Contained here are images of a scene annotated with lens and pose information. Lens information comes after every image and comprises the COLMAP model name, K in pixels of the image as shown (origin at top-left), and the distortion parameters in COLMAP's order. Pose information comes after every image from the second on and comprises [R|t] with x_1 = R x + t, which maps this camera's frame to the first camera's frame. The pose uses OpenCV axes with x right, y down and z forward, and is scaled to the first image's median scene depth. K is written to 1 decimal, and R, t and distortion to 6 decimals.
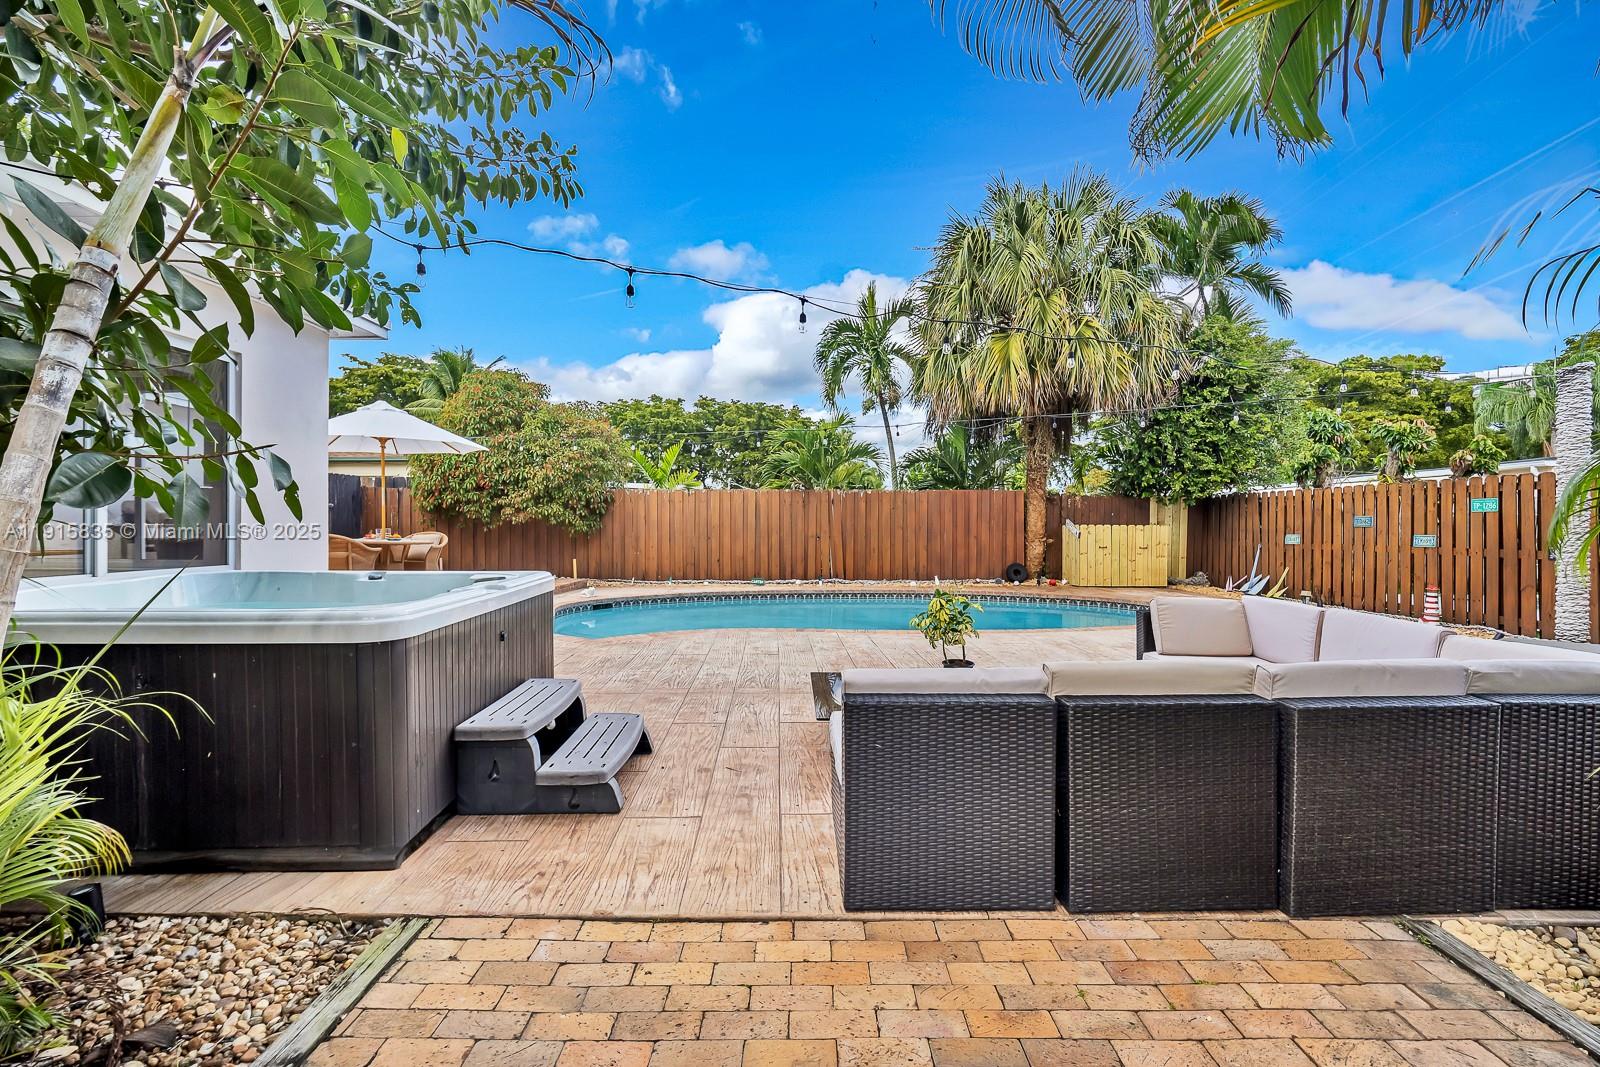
lens RADIAL K [[696.2, 0, 785.4], [0, 696.2, 529.1], [0, 0, 1]] dist [-0.004127, -0.000415]
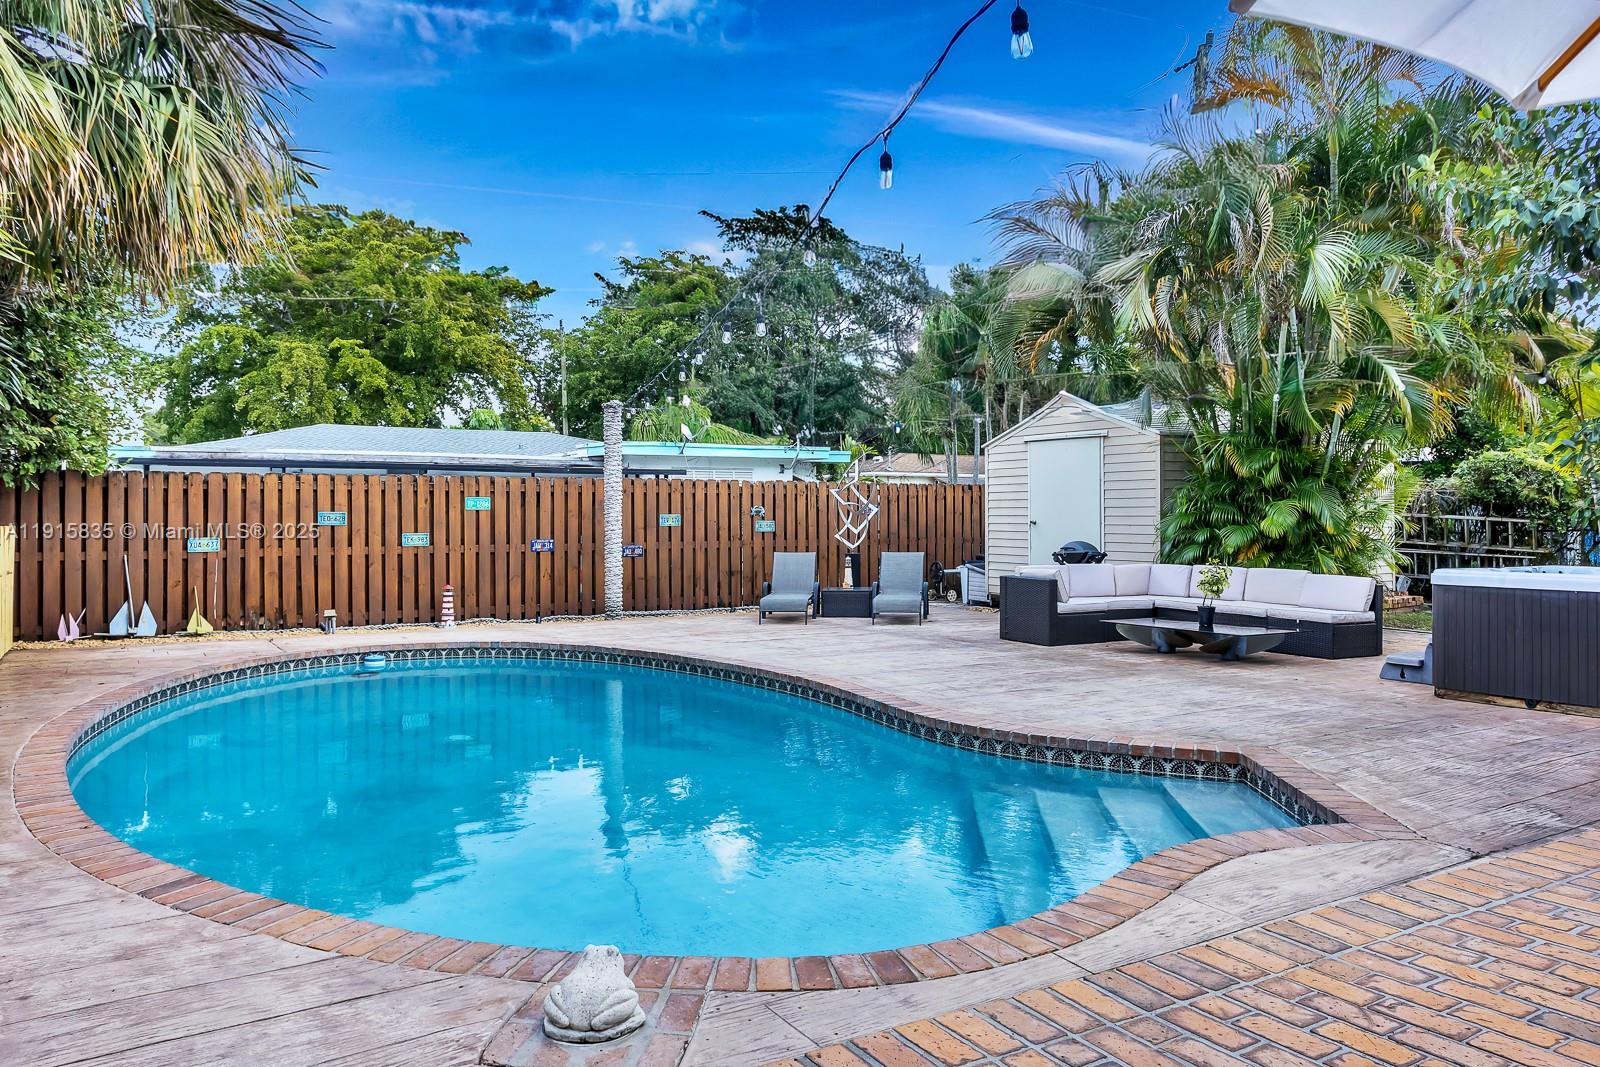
lens RADIAL K [[1117.3, 0, 786.9], [0, 1117.3, 504.7], [0, 0, 1]] dist [-0.003709, -0.004449]
pose [[-0.508886, 0.005871, 0.860814, -0.467469], [0.006508, 0.999974, -0.002973, -0.016284], [-0.860810, 0.004090, -0.508911, 0.975227]]
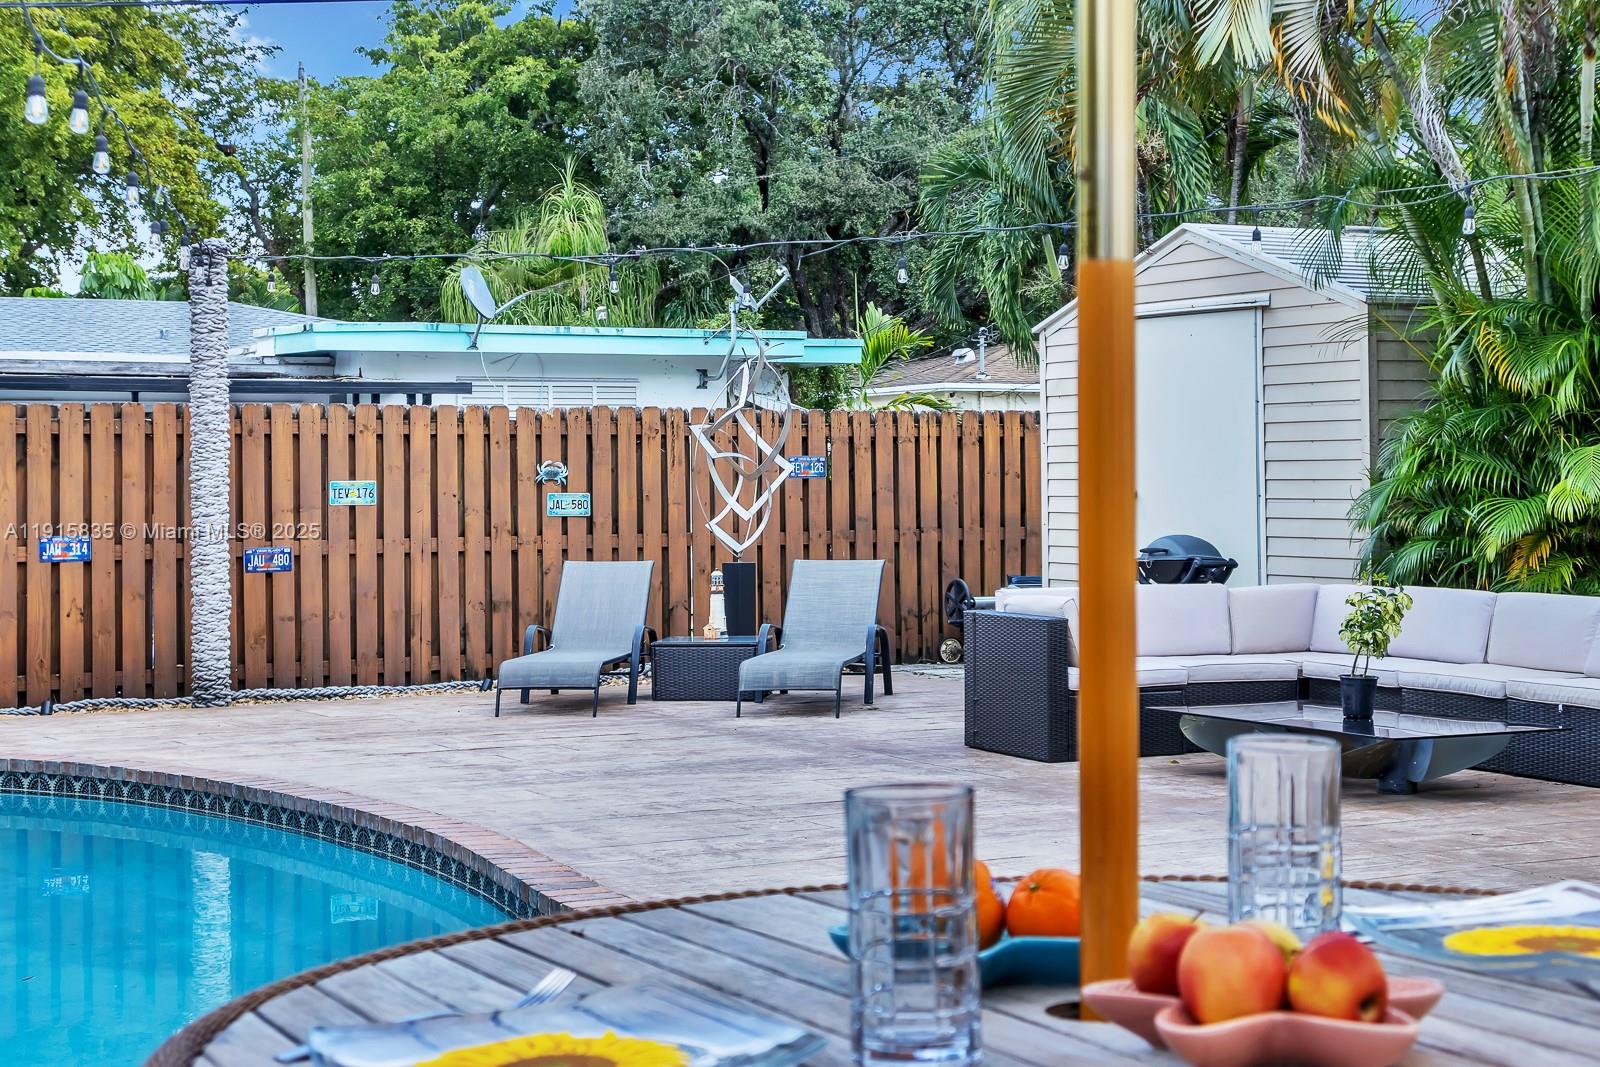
lens RADIAL K [[2460.2, 0, 825.6], [0, 2460.2, 424.0], [0, 0, 1]] dist [-0.014990, 0.000000]
pose [[-0.480819, 0.019334, 0.876607, -0.566762], [0.012228, 0.999807, -0.015344, -0.016953], [-0.876734, 0.003342, -0.480963, 0.853066]]
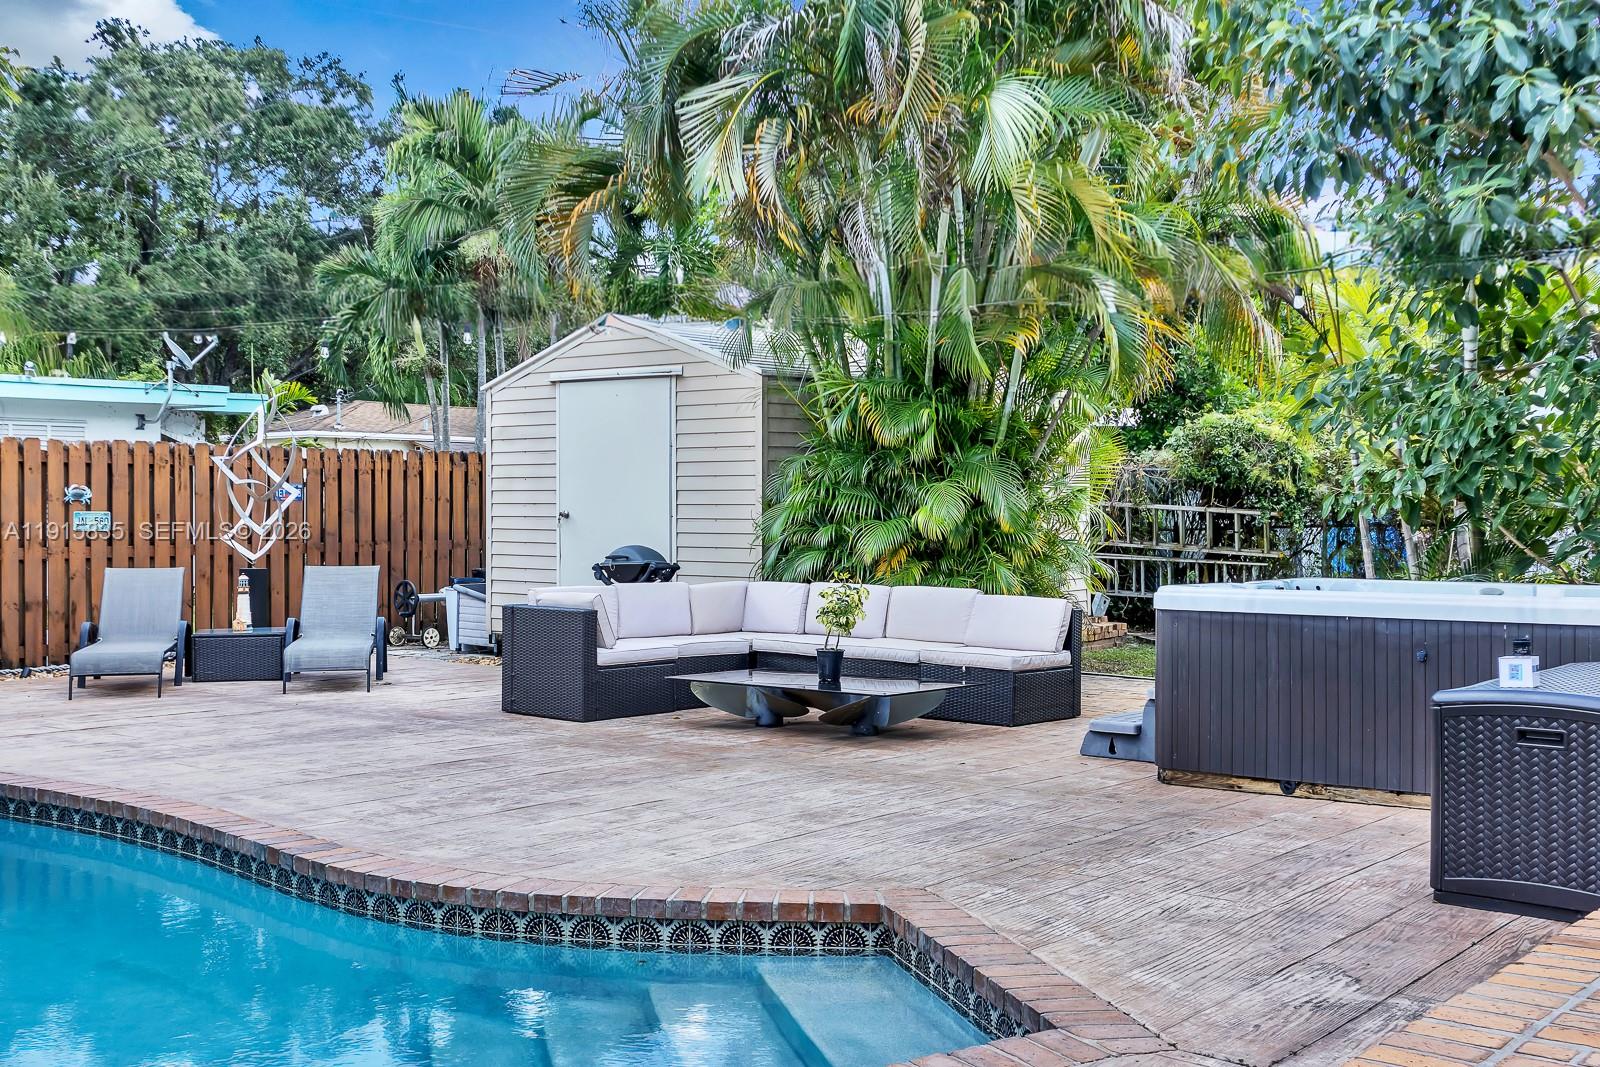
lens RADIAL K [[1745.6, 0, 821.1], [0, 1745.6, 503.2], [0, 0, 1]] dist [-0.015175, 0.000000]
pose [[-0.775560, -0.003390, 0.631265, -0.418976], [0.001633, 0.999971, 0.007377, -0.014896], [-0.631272, 0.006752, -0.775532, 0.914919]]
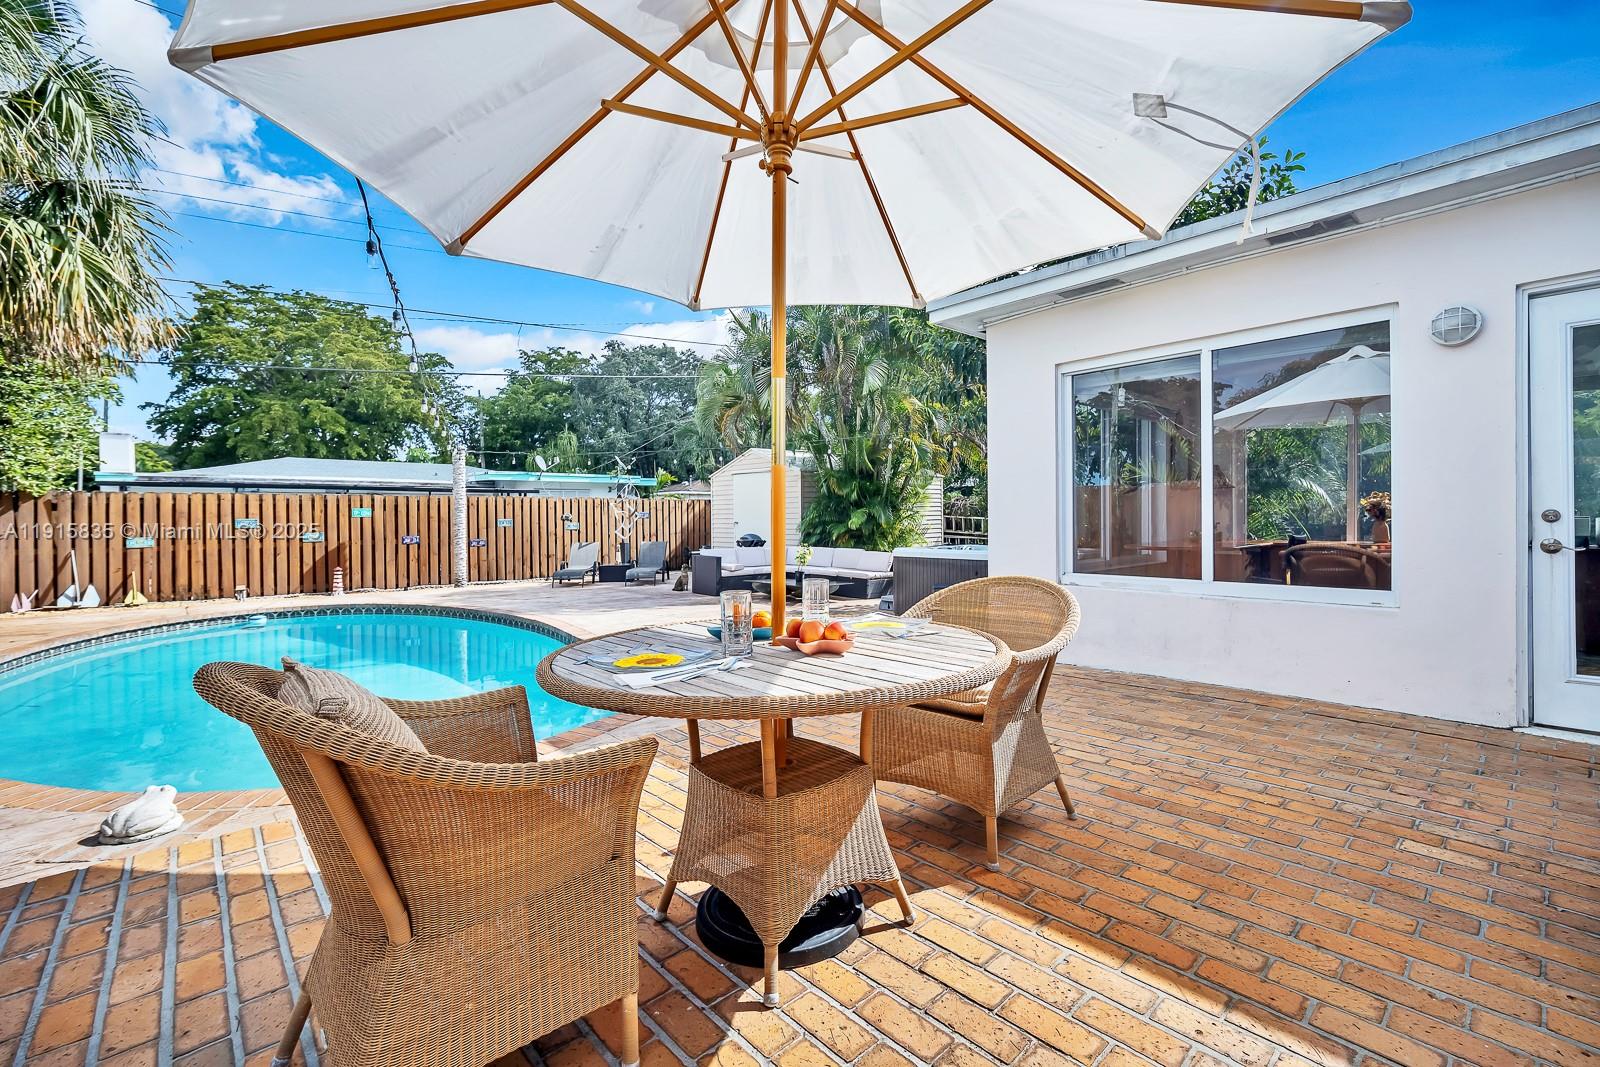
lens RADIAL K [[696.2, 0, 808.2], [0, 696.2, 519.1], [0, 0, 1]] dist [-0.004127, -0.000415]
pose [[-0.672689, -0.000688, 0.739925, -0.580309], [0.010728, 0.999885, 0.010683, -0.017449], [-0.739848, 0.015124, -0.672605, 0.878339]]
